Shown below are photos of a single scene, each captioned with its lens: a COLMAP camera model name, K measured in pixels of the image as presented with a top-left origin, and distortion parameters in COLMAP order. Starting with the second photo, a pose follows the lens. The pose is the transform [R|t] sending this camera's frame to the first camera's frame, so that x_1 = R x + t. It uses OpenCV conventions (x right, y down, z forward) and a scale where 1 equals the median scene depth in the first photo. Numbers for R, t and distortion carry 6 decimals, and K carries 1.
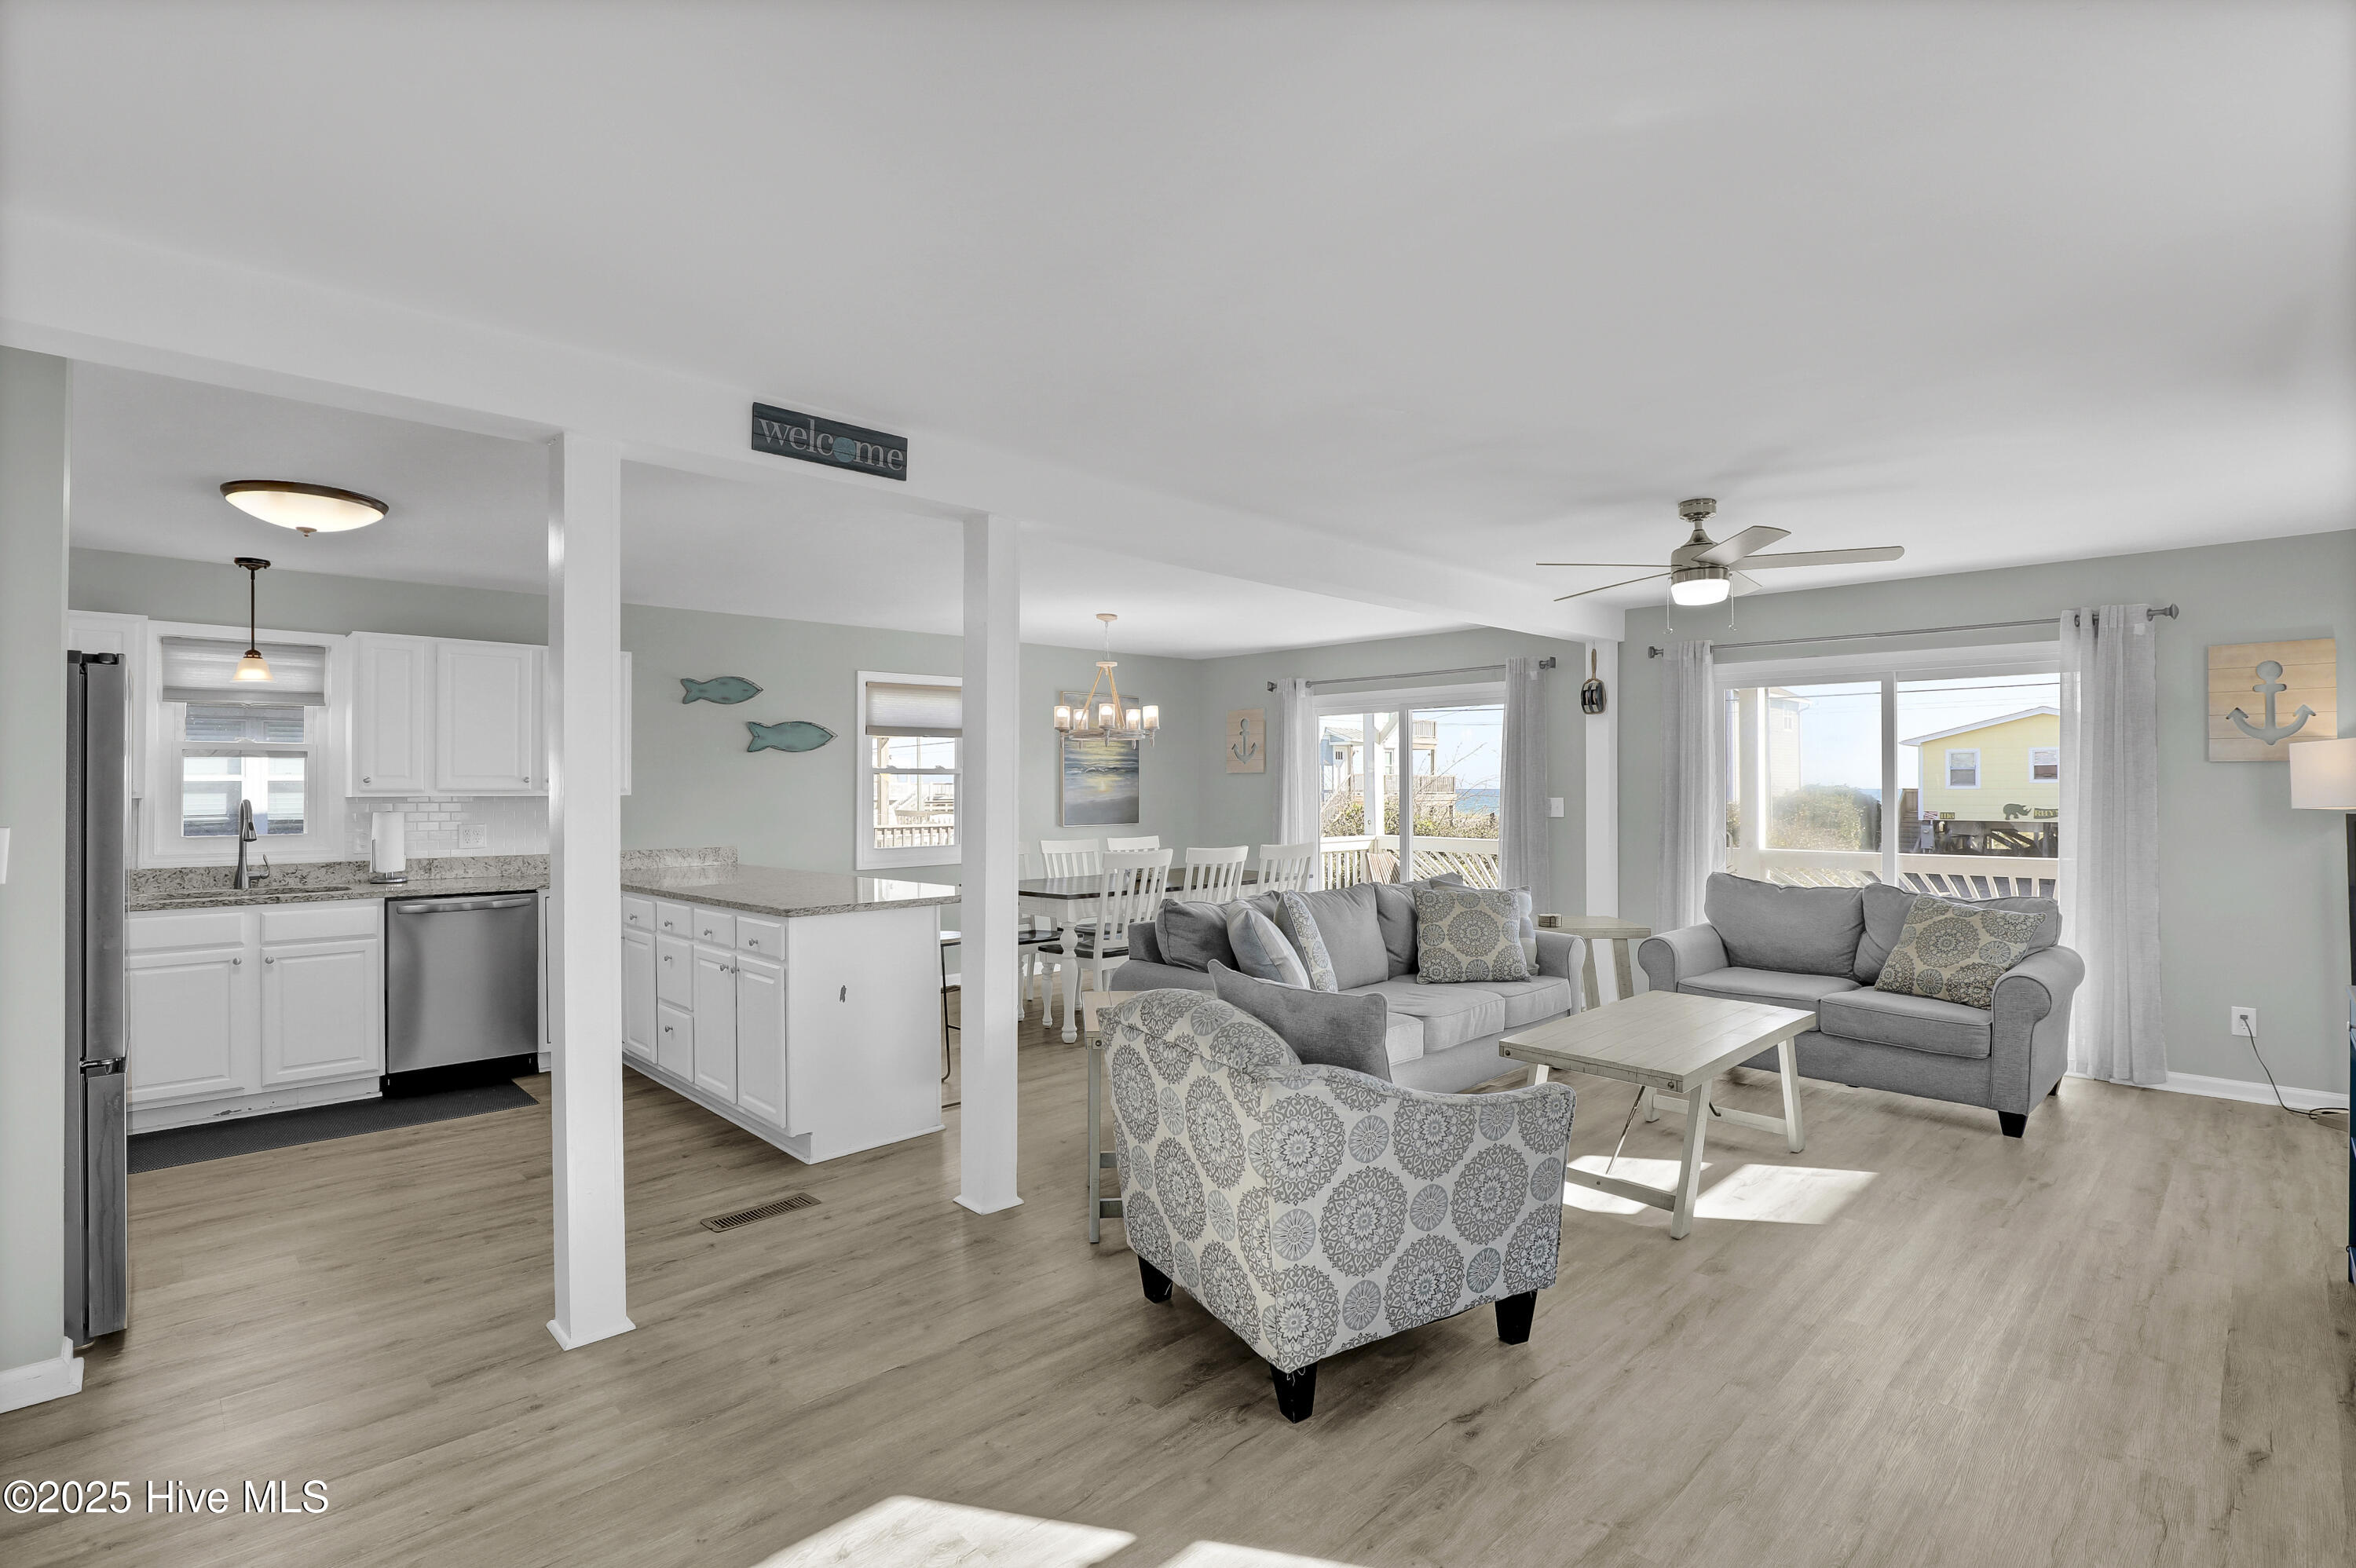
lens RADIAL K [[1113.3, 0, 1193.7], [0, 1113.3, 794.6], [0, 0, 1]] dist [-0.032591, 0.005061]
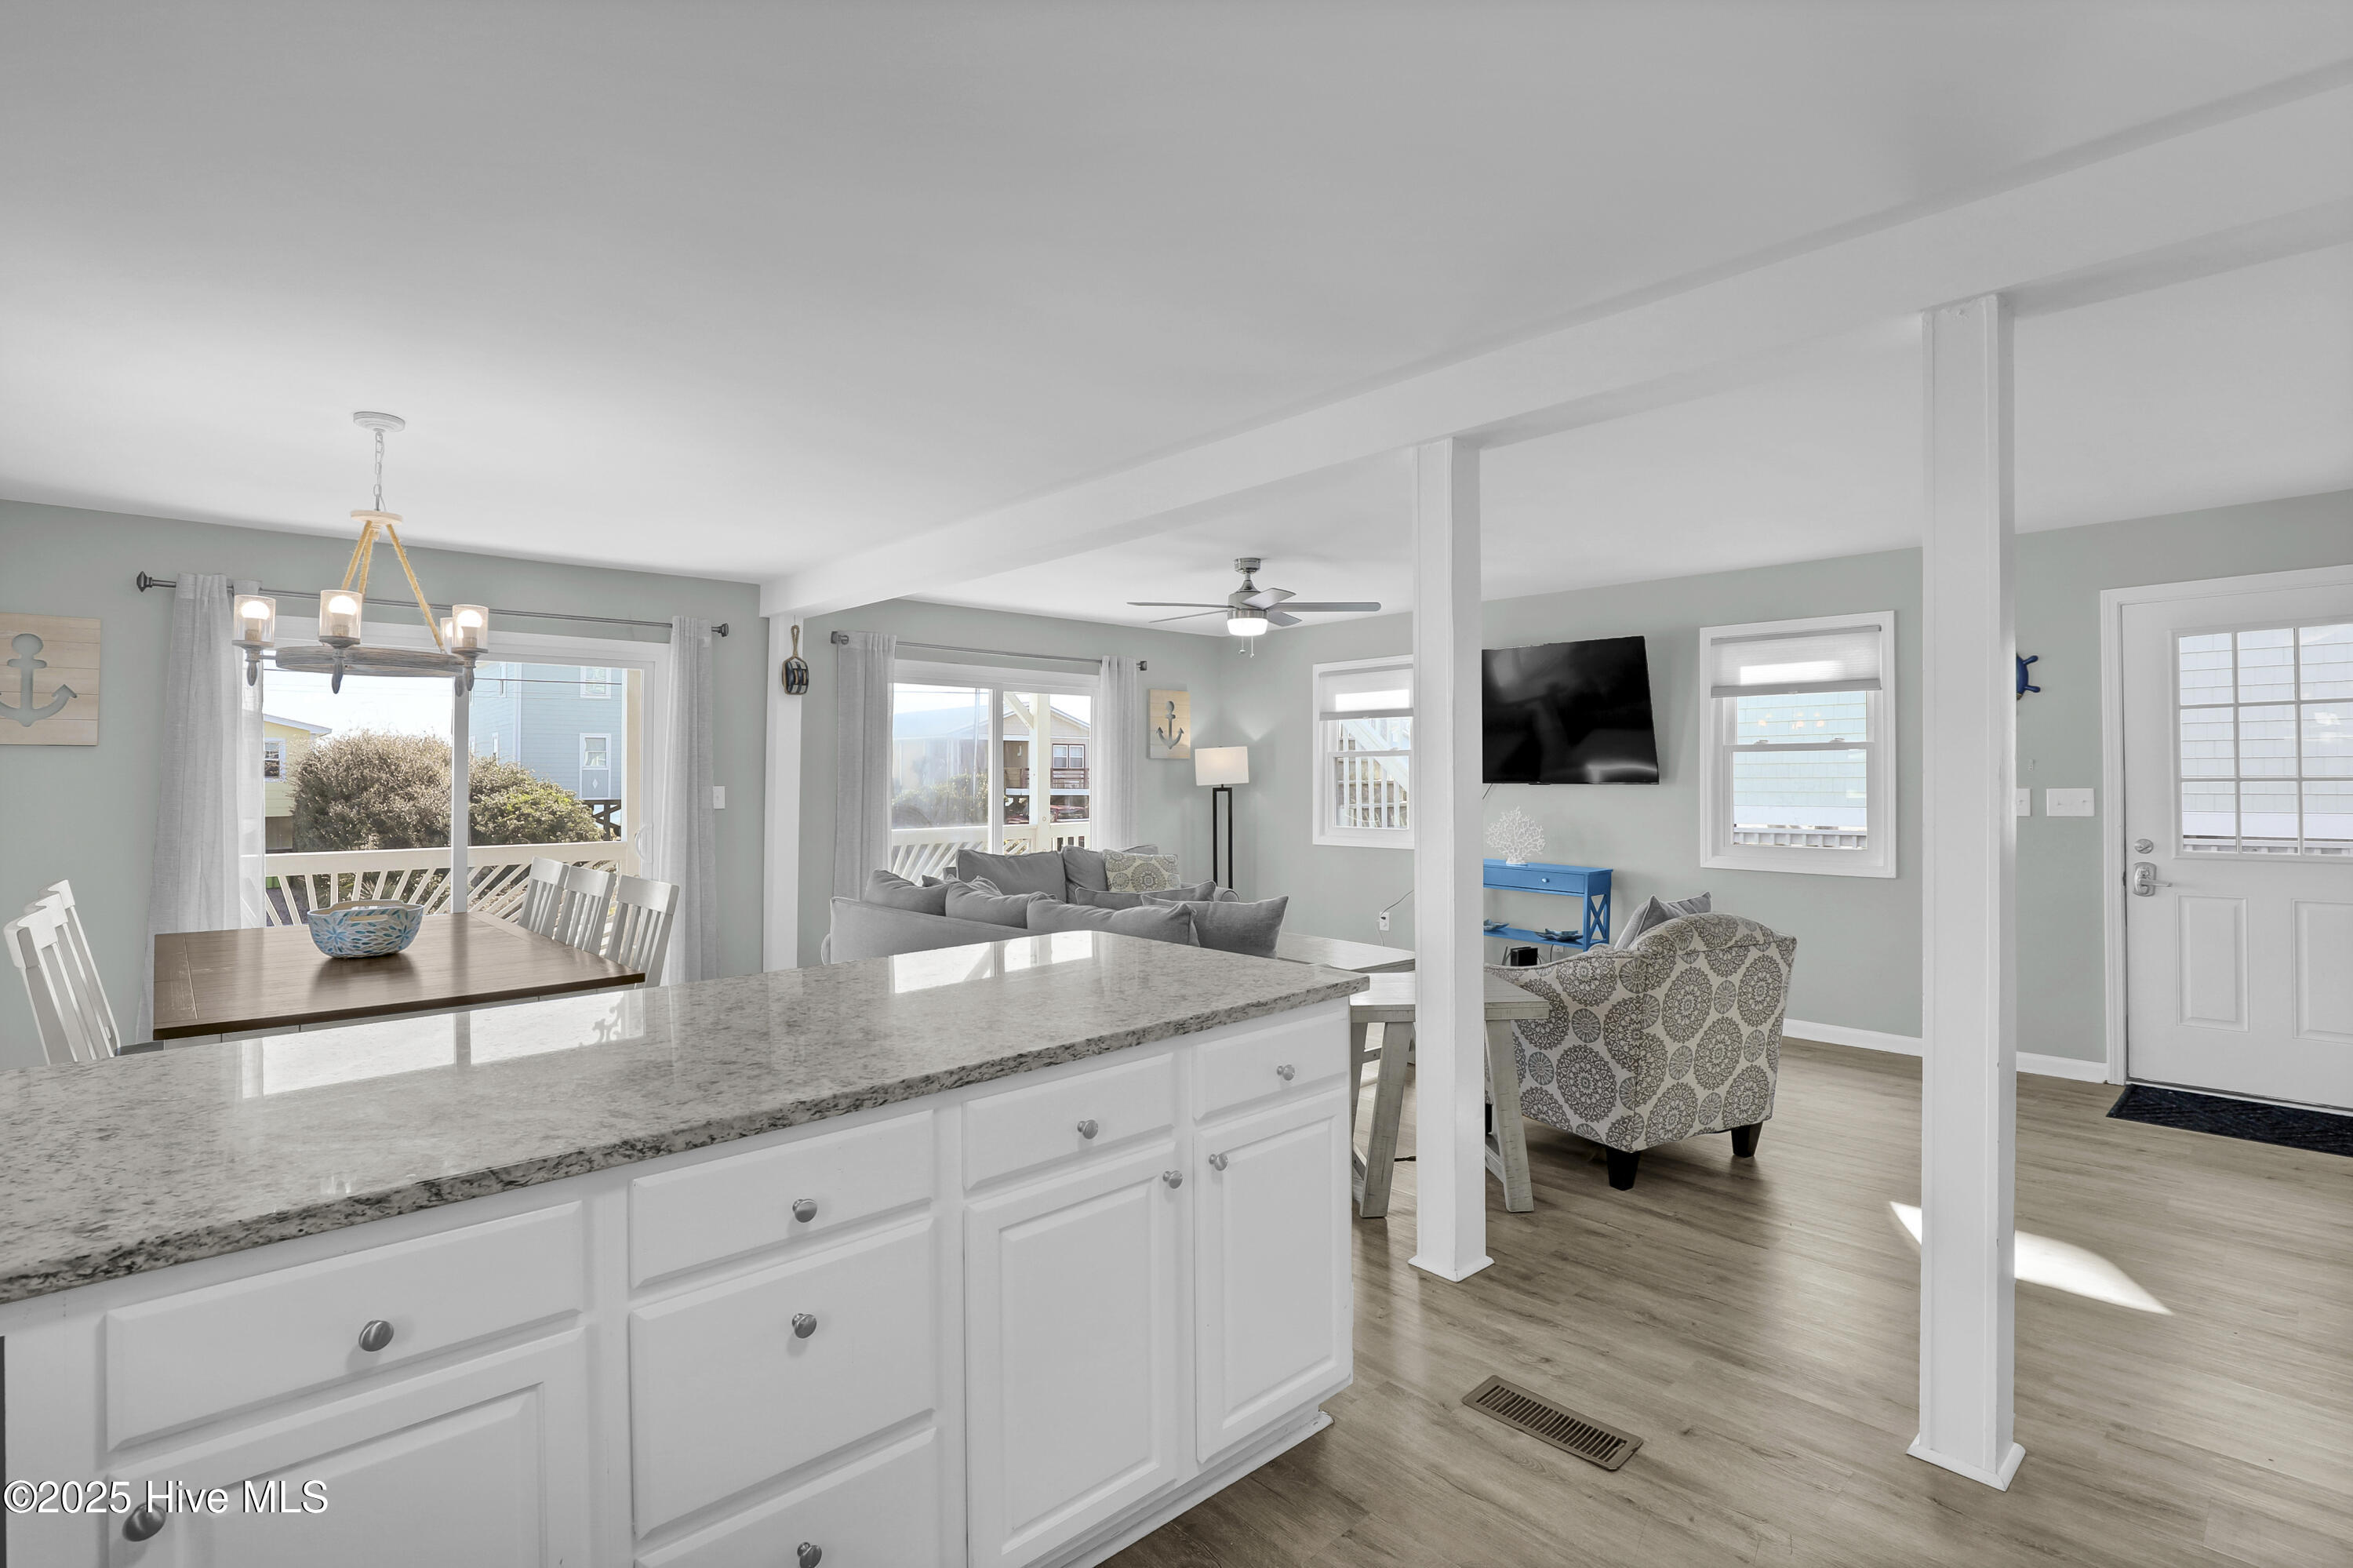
lens RADIAL K [[1124.7, 0, 1196.5], [0, 1124.7, 776.2], [0, 0, 1]] dist [-0.023579, 0.001001]
pose [[0.013776, 0.001005, 0.999905, -0.813700], [0.010758, 0.999941, -0.001153, 0.000221], [-0.999847, 0.010773, 0.013764, 0.928429]]
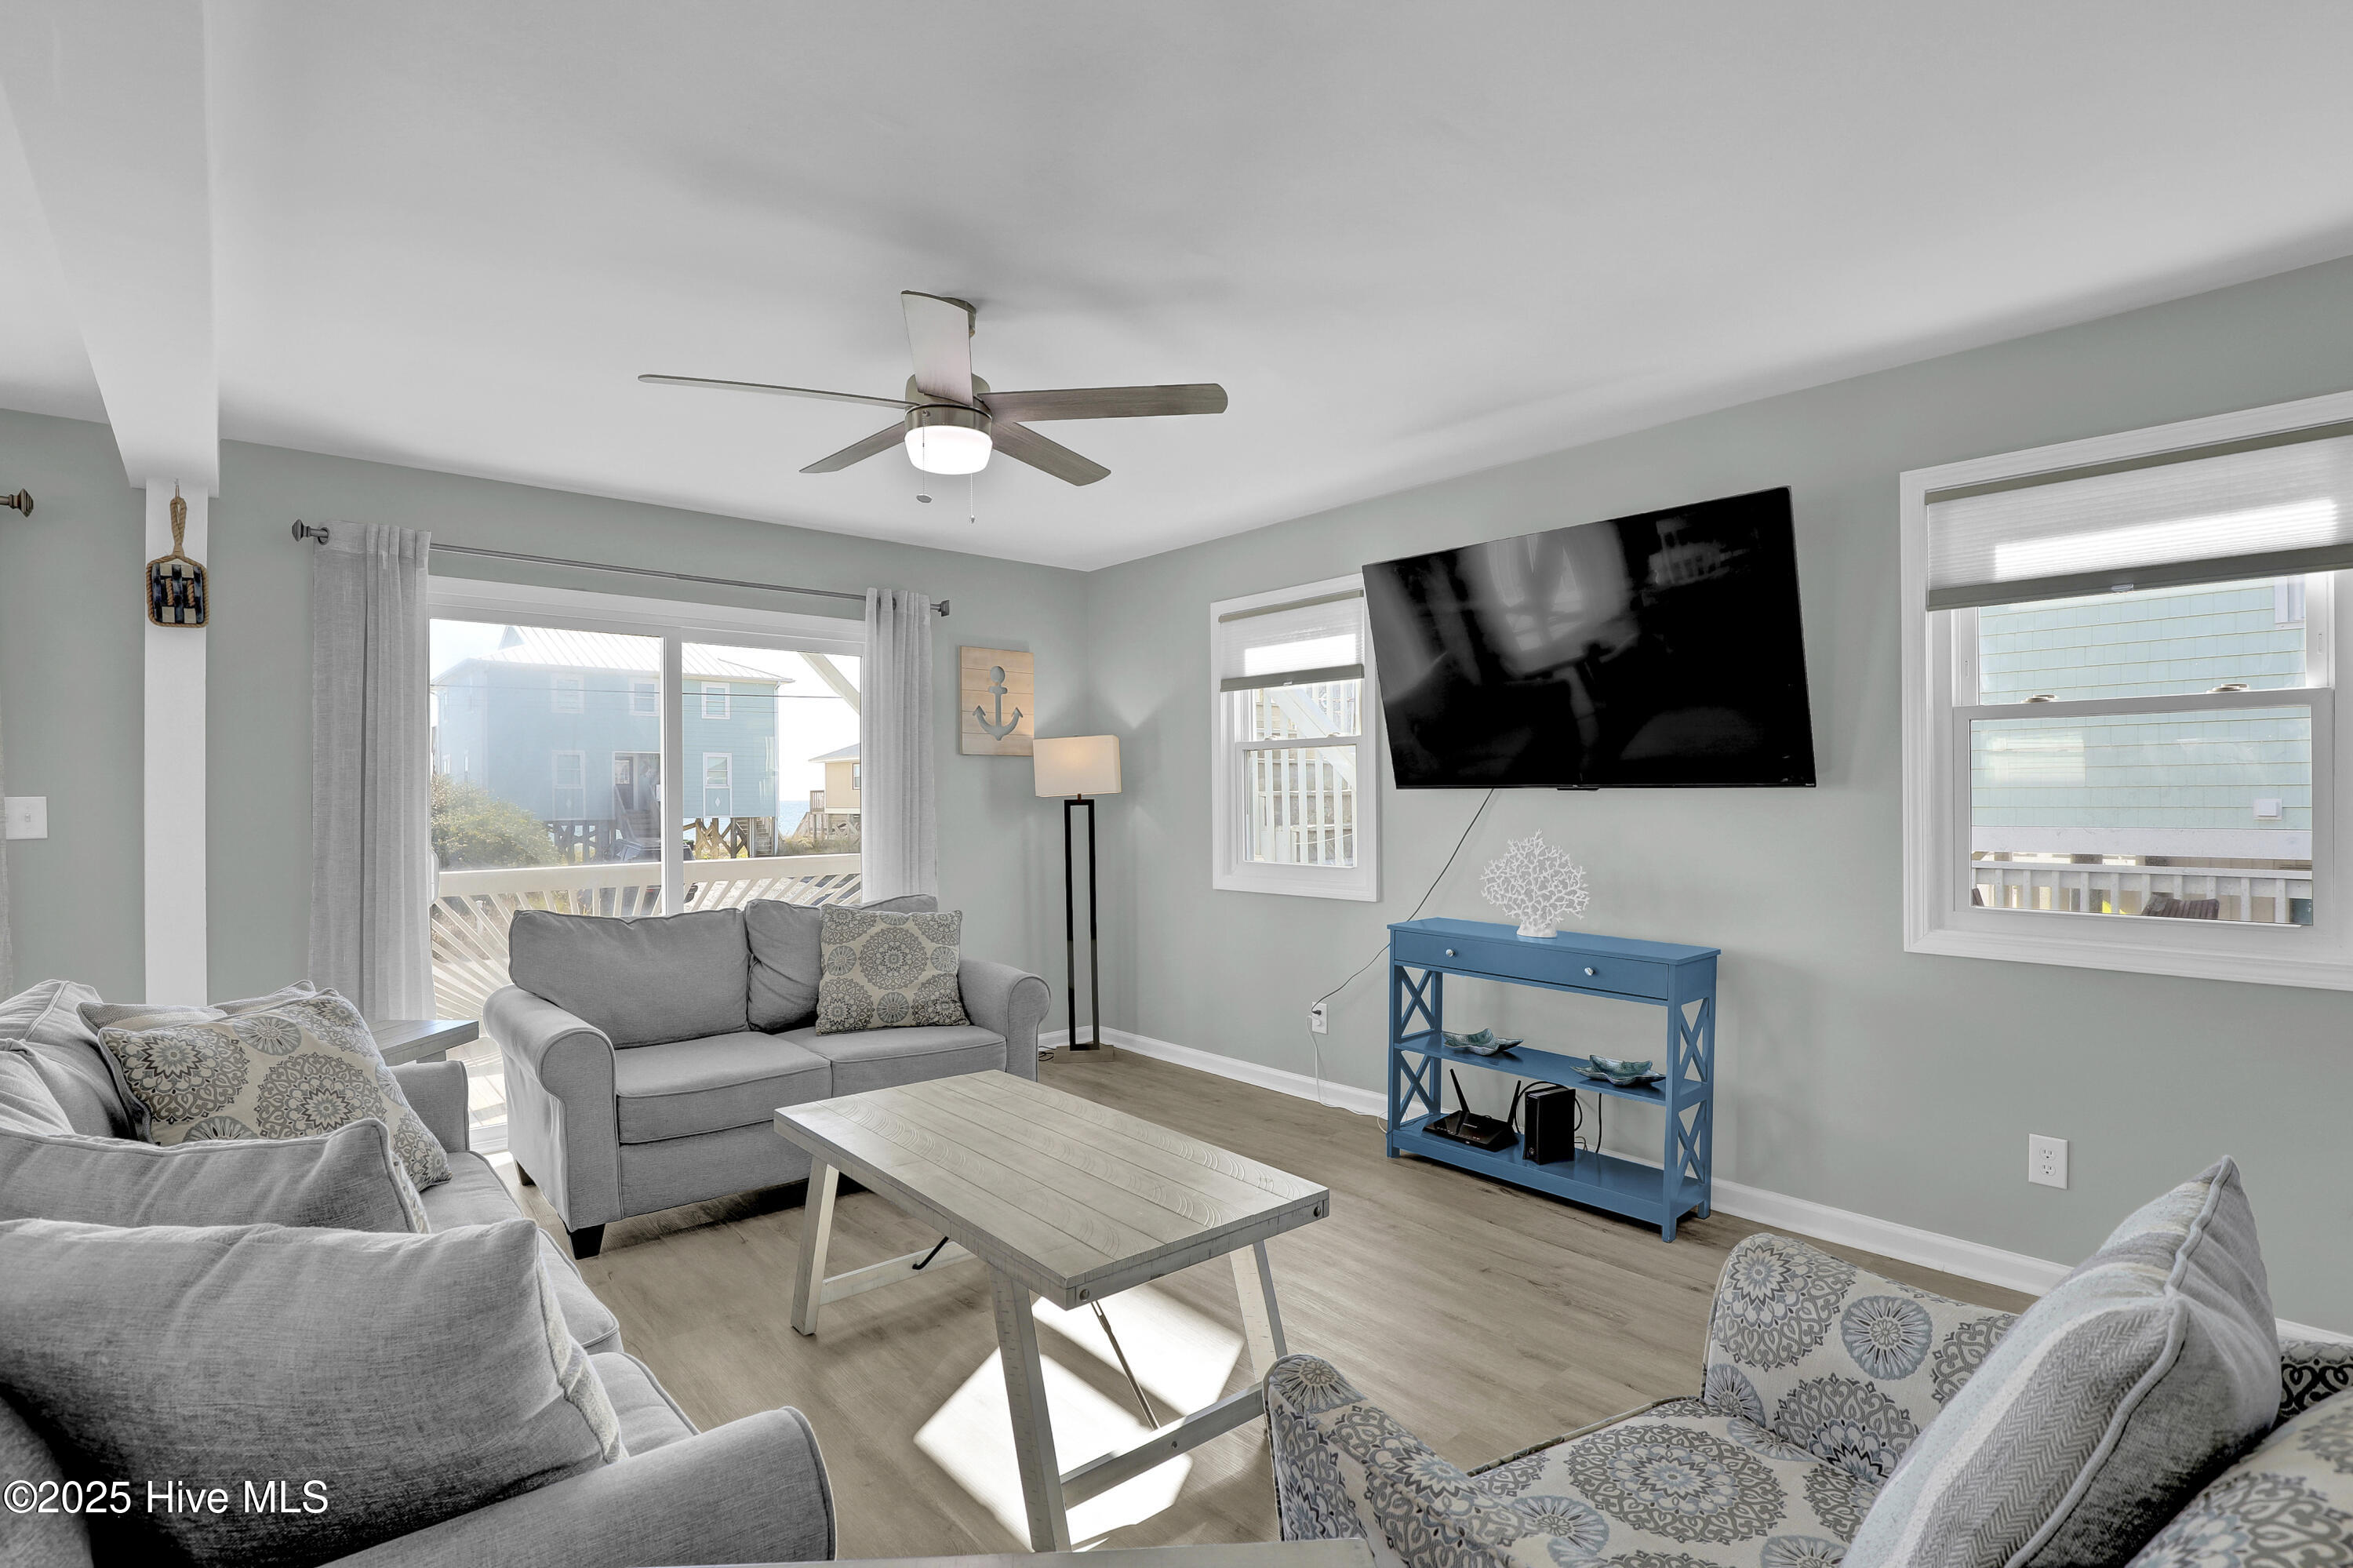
lens RADIAL K [[1112.0, 0, 1192.2], [0, 1112.0, 794.6], [0, 0, 1]] dist [-0.032591, 0.005061]
pose [[0.046650, 0.001356, 0.998910, -0.151590], [0.014469, 0.999893, -0.002033, 0.015406], [-0.998807, 0.014548, 0.046625, 0.740987]]
